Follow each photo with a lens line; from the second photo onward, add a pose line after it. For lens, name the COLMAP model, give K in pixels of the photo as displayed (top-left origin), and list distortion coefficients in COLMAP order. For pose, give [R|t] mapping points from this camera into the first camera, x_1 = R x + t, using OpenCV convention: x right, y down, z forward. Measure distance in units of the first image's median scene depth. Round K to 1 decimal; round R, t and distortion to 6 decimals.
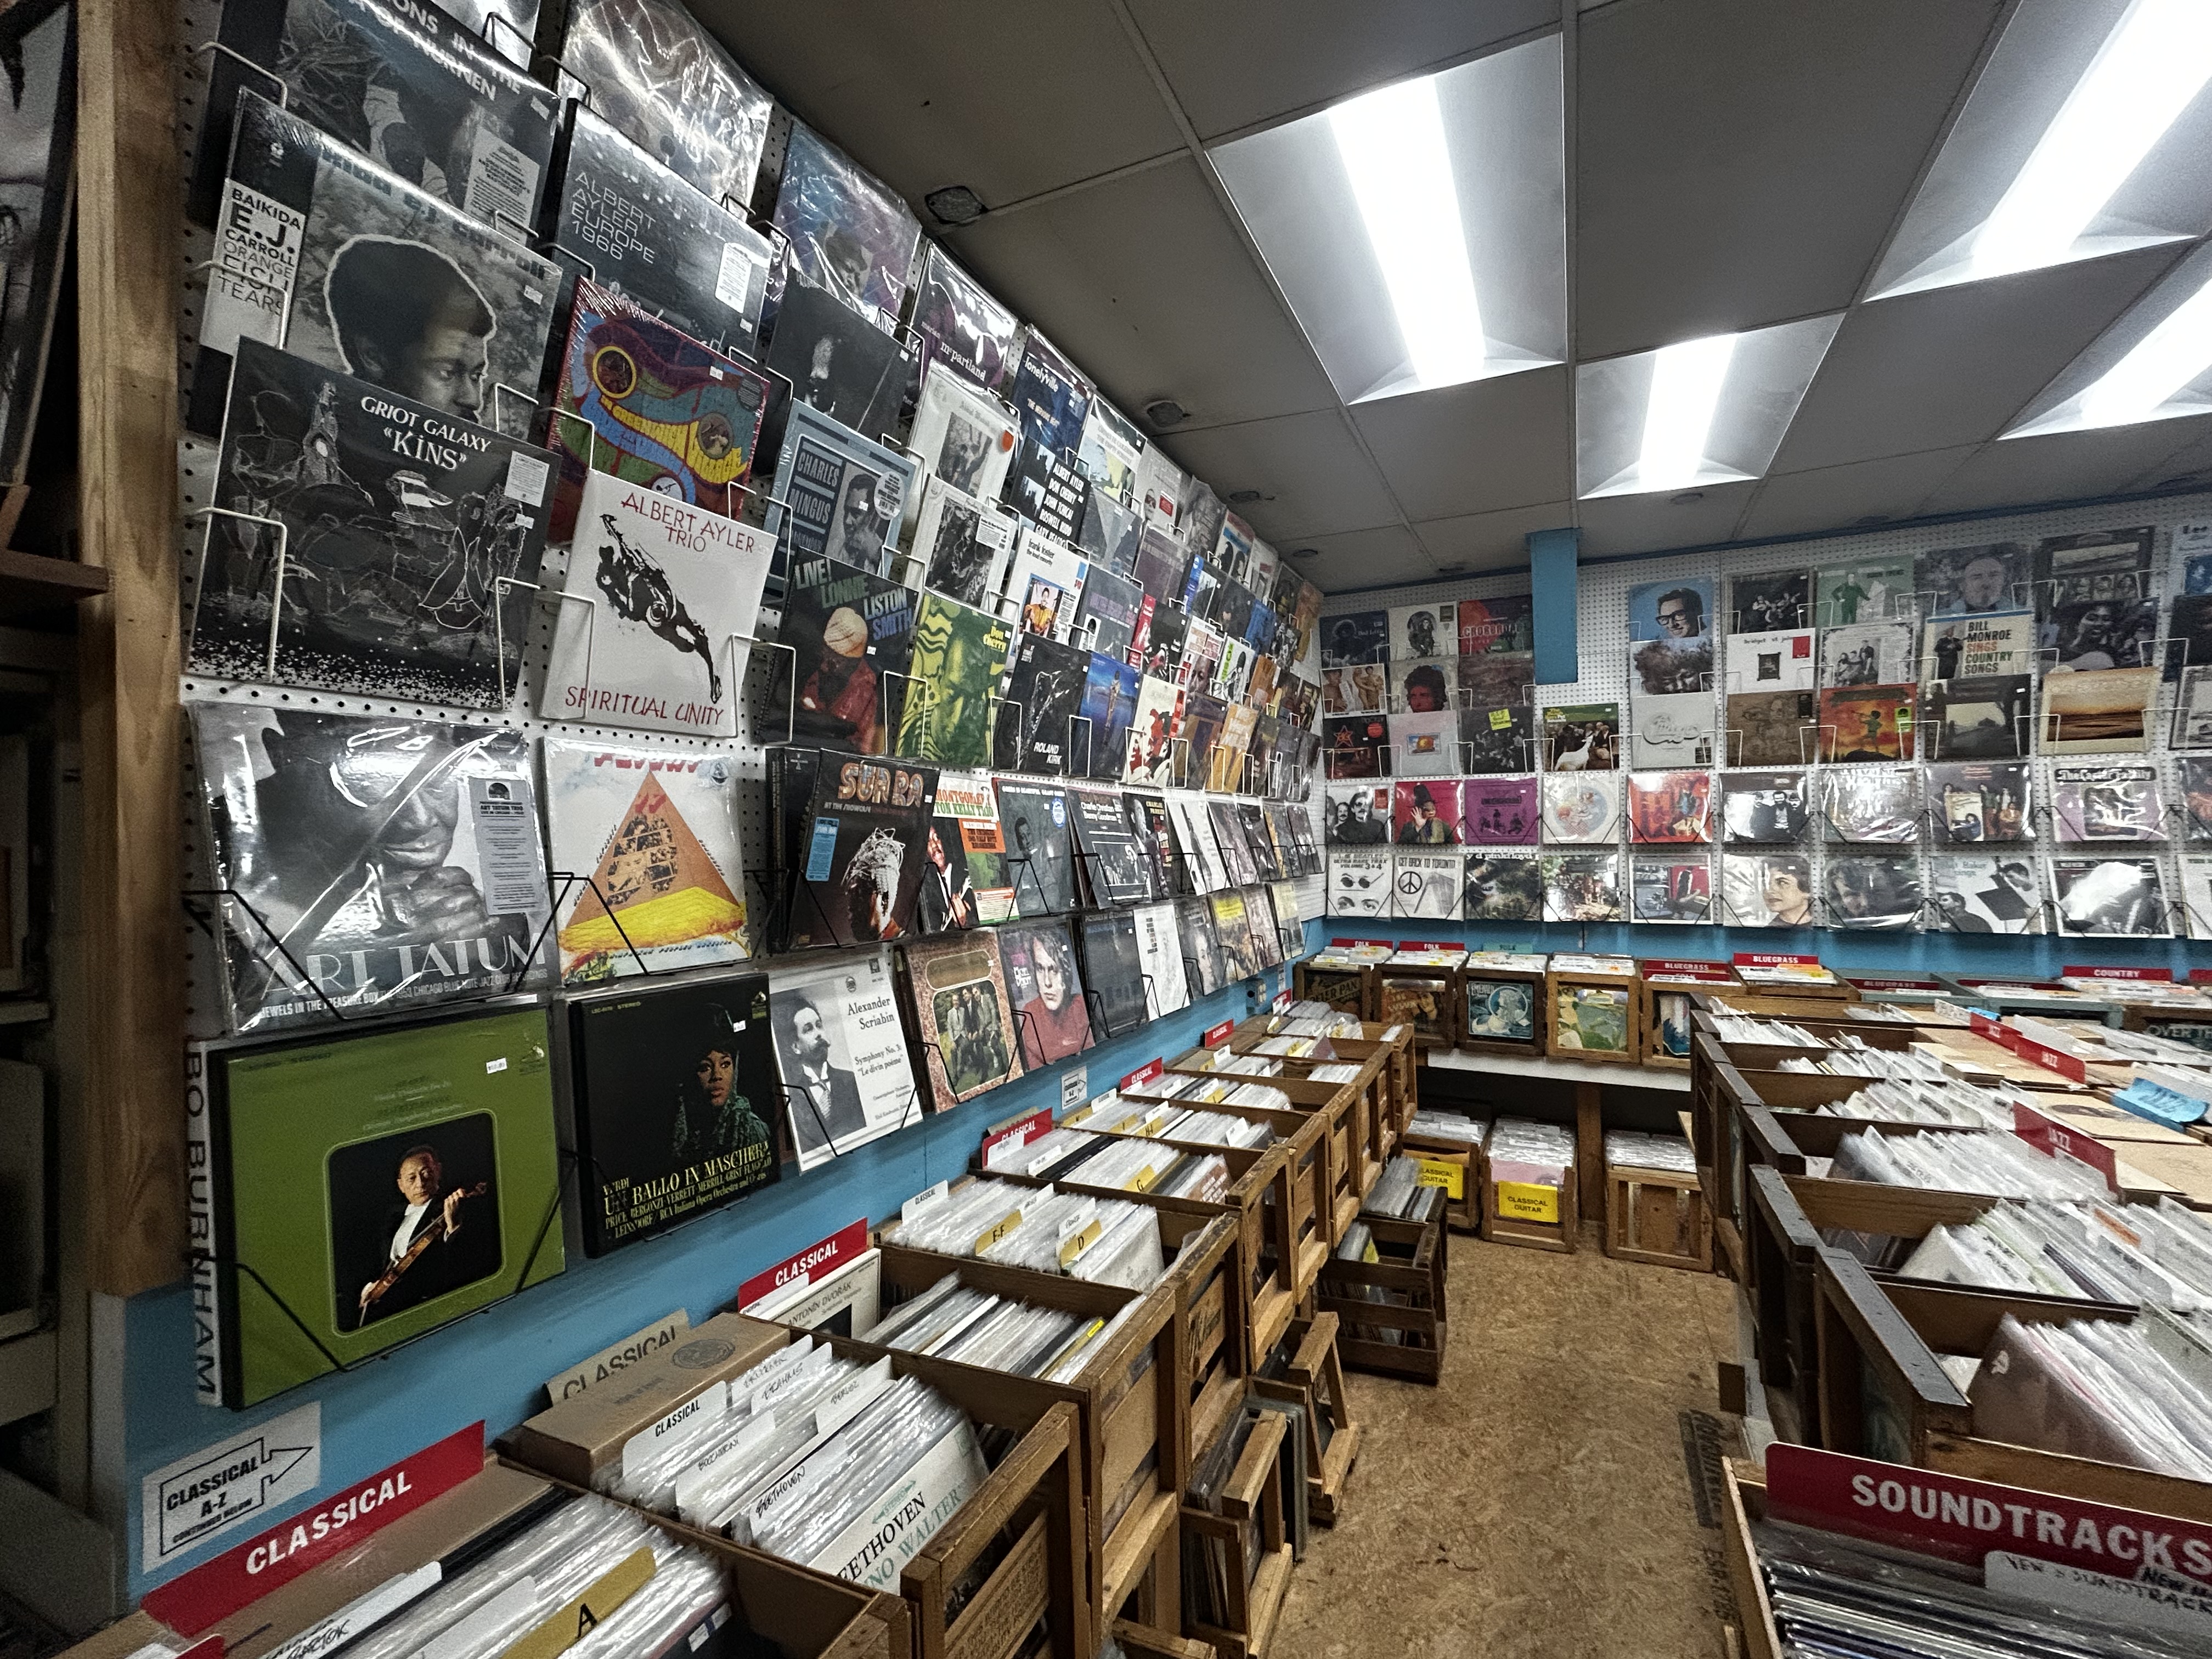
lens RADIAL K [[978.1, 0, 1112.5], [0, 978.1, 827.5], [0, 0, 1]] dist [-0.001636, 0.000263]
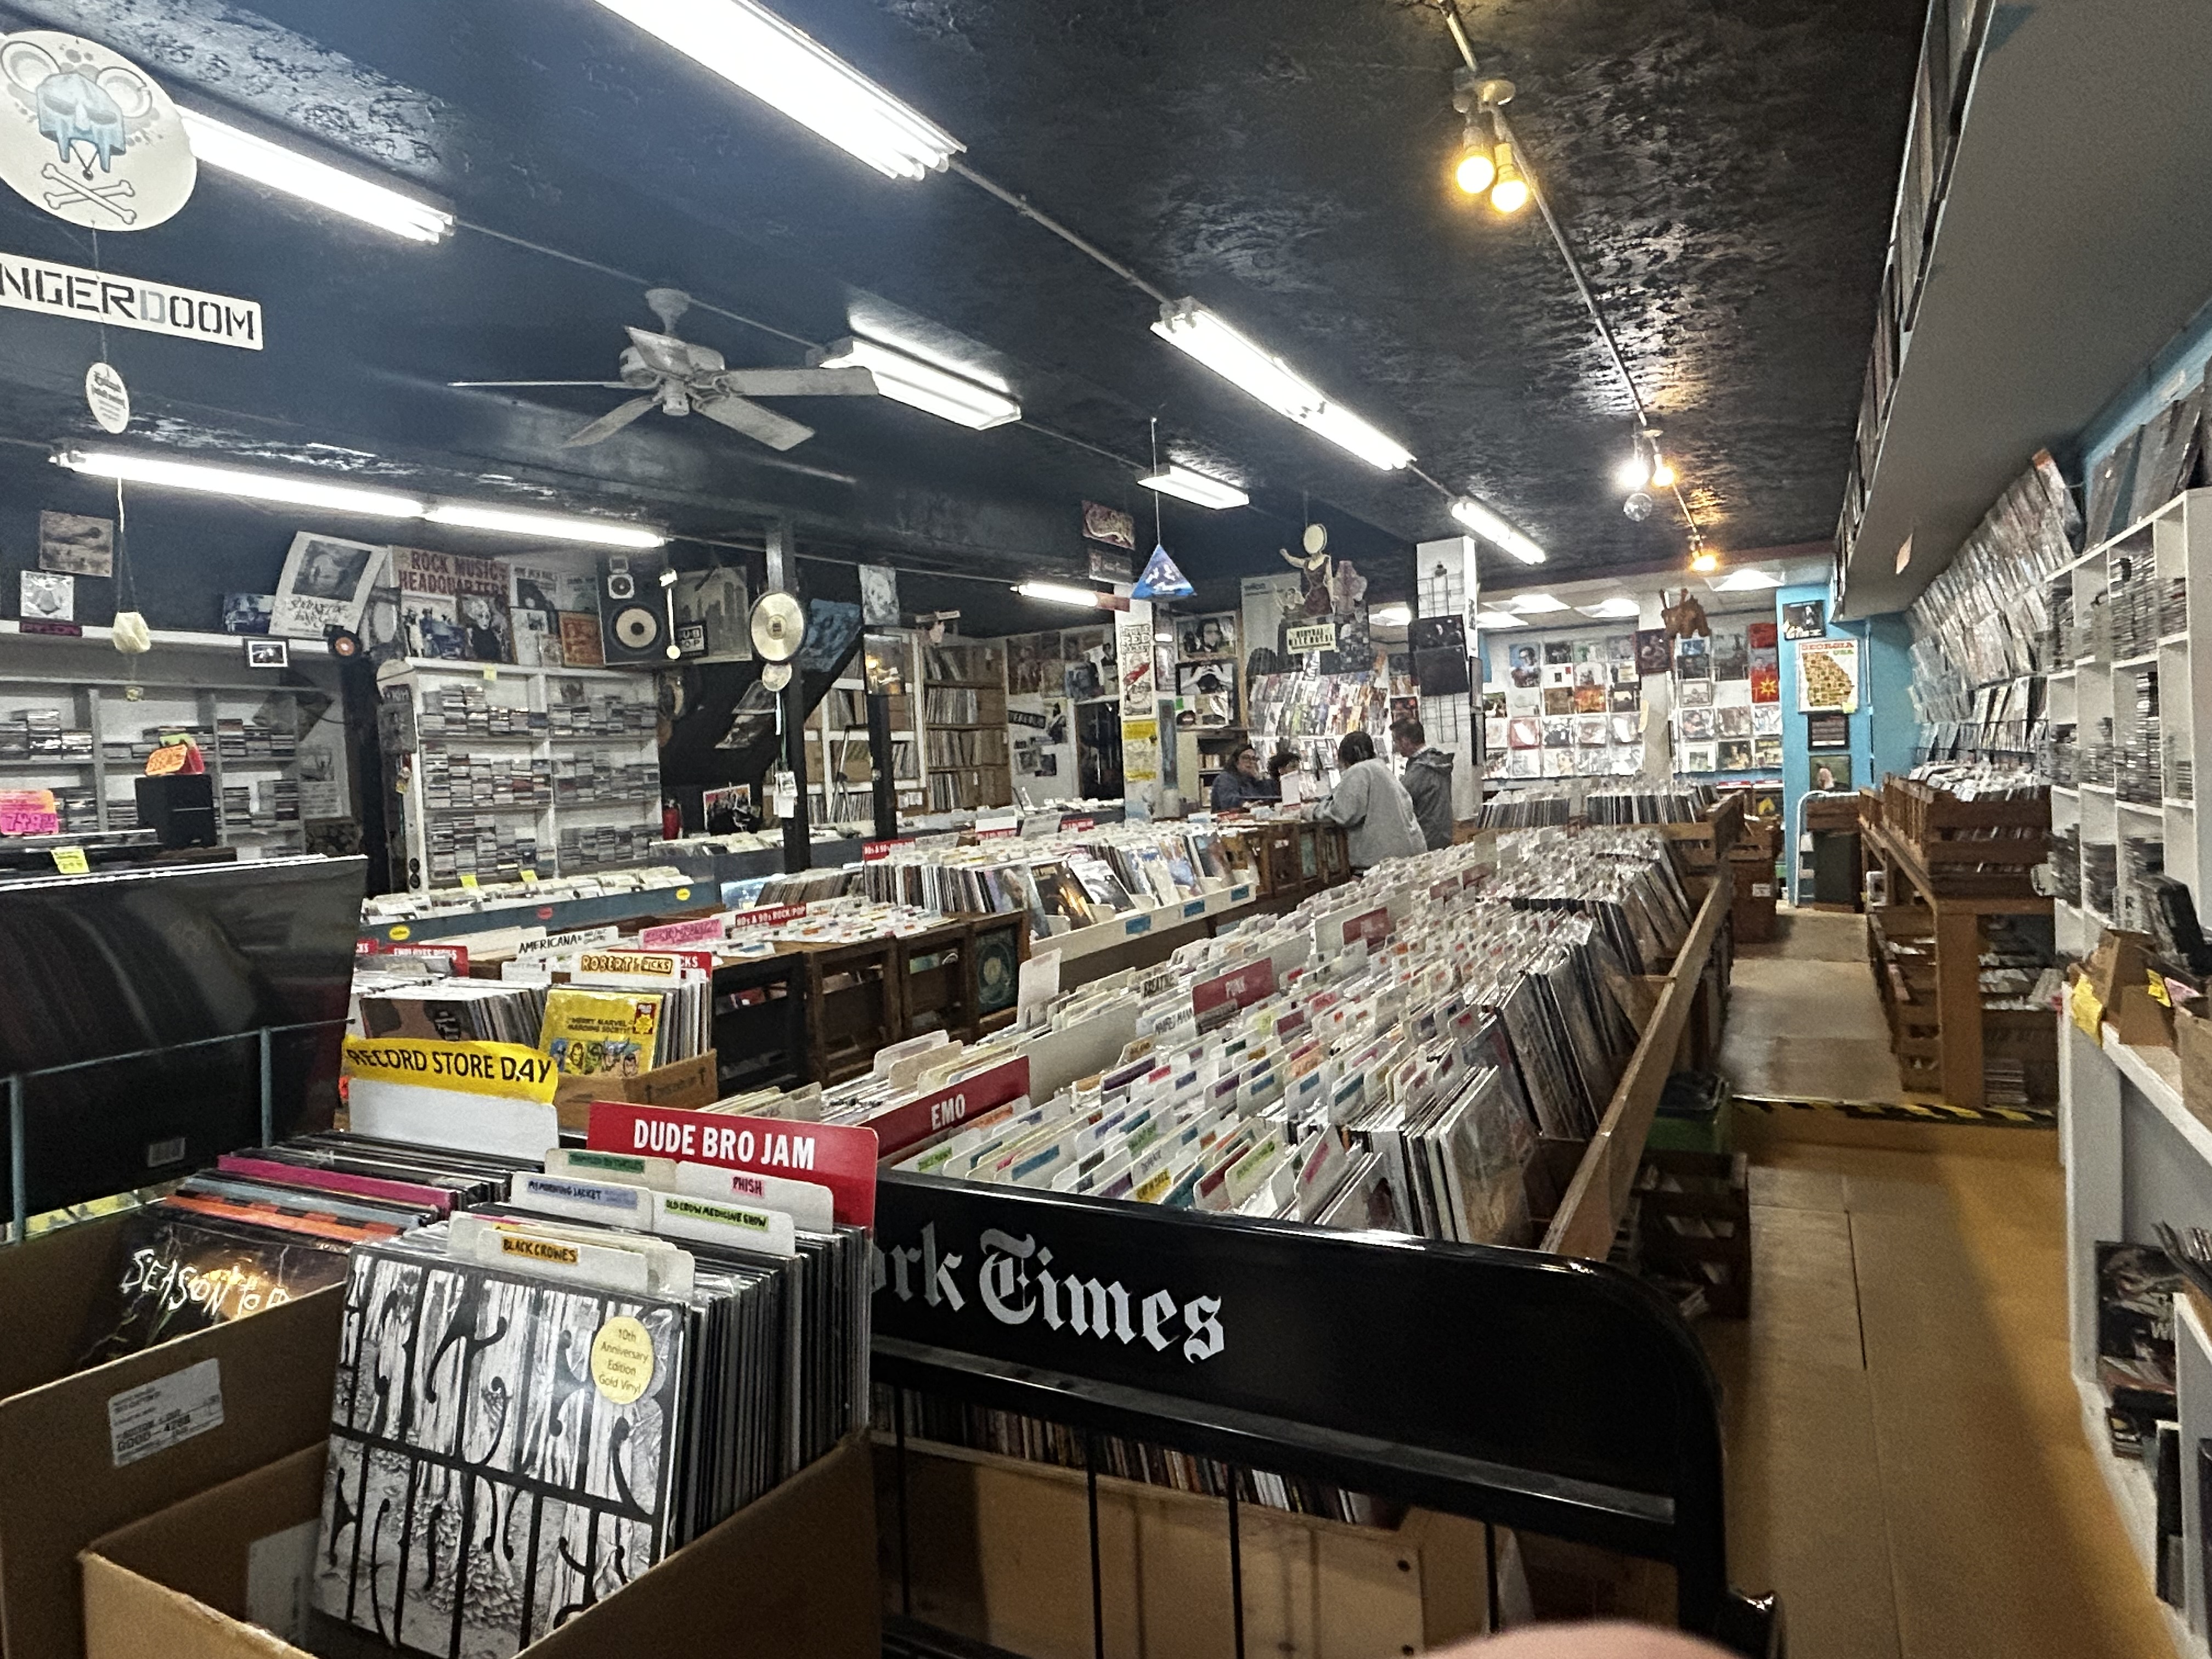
lens RADIAL K [[1337.3, 0, 1098.5], [0, 1337.3, 817.6], [0, 0, 1]] dist [0.001703, 0.000050]
pose [[0.998174, -0.033616, -0.050188, -0.572790], [0.036137, 0.998085, 0.050197, -0.019179], [0.048405, -0.051919, 0.997478, -3.872376]]
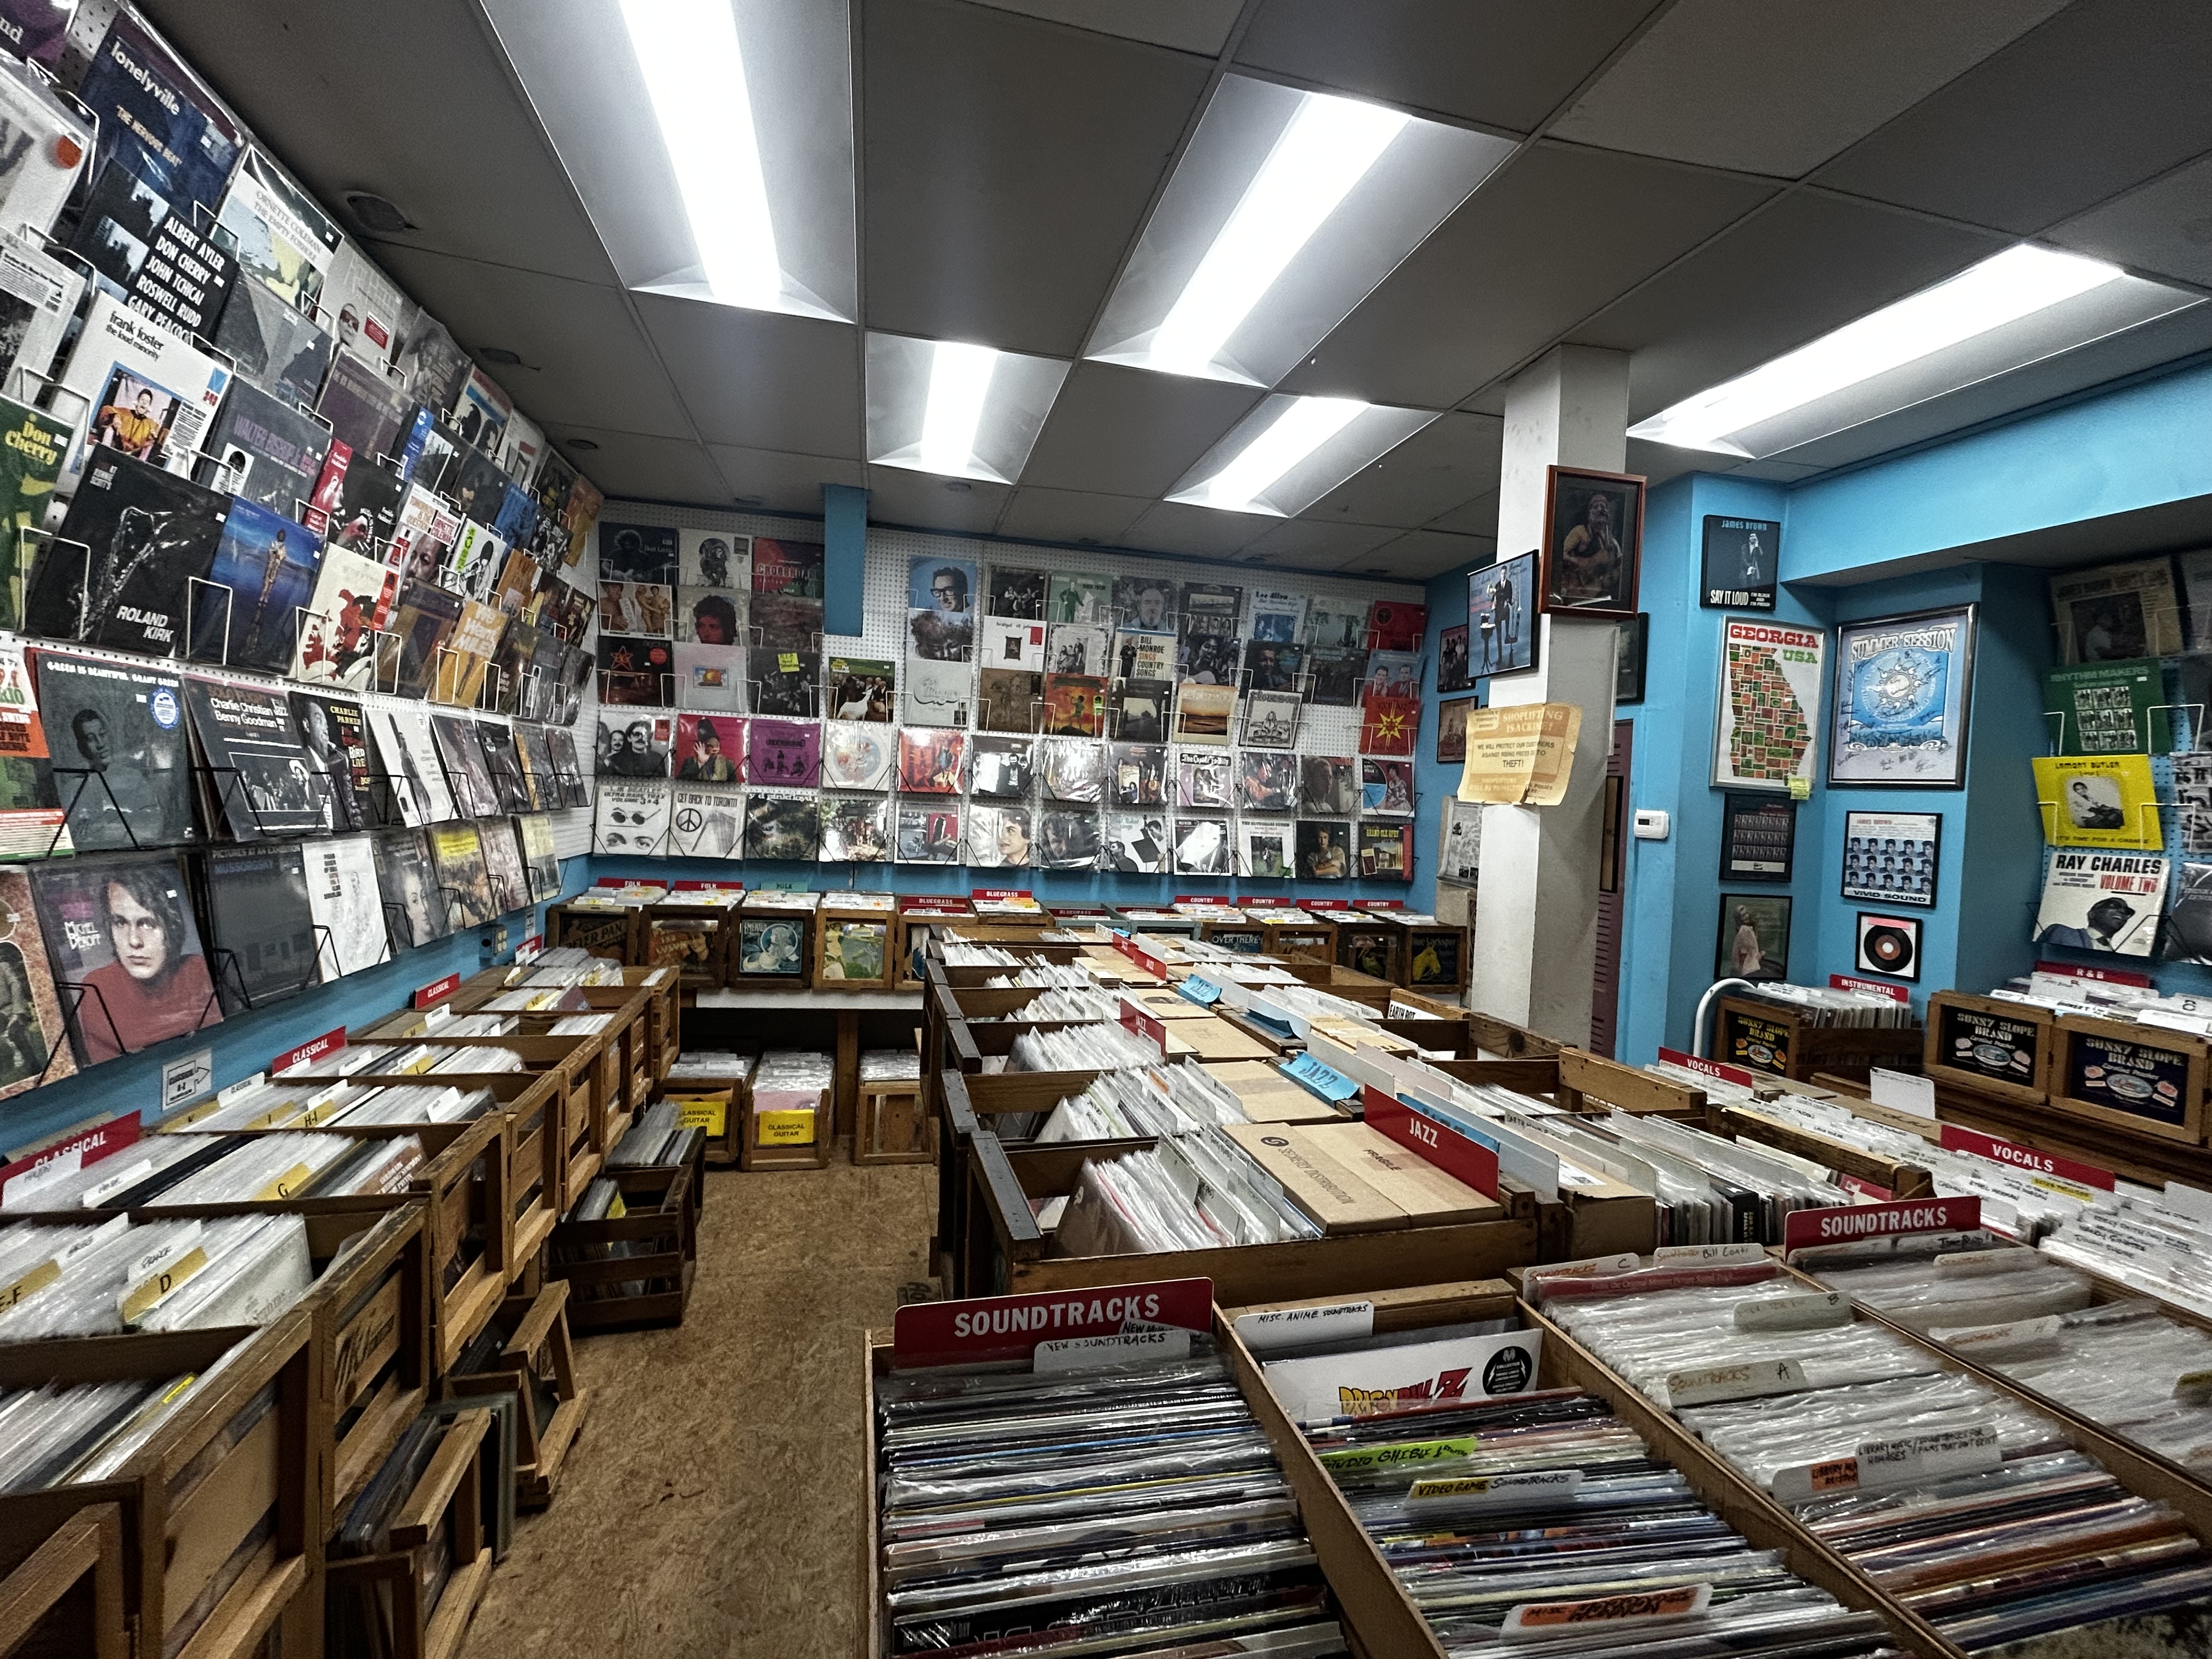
lens RADIAL K [[978.1, 0, 1103.5], [0, 978.1, 825.4], [0, 0, 1]] dist [-0.001636, 0.000263]
pose [[0.777365, 0.029459, 0.628360, 0.027497], [-0.067374, 0.997056, 0.036607, -0.001886], [-0.625431, -0.070792, 0.777061, -0.006360]]
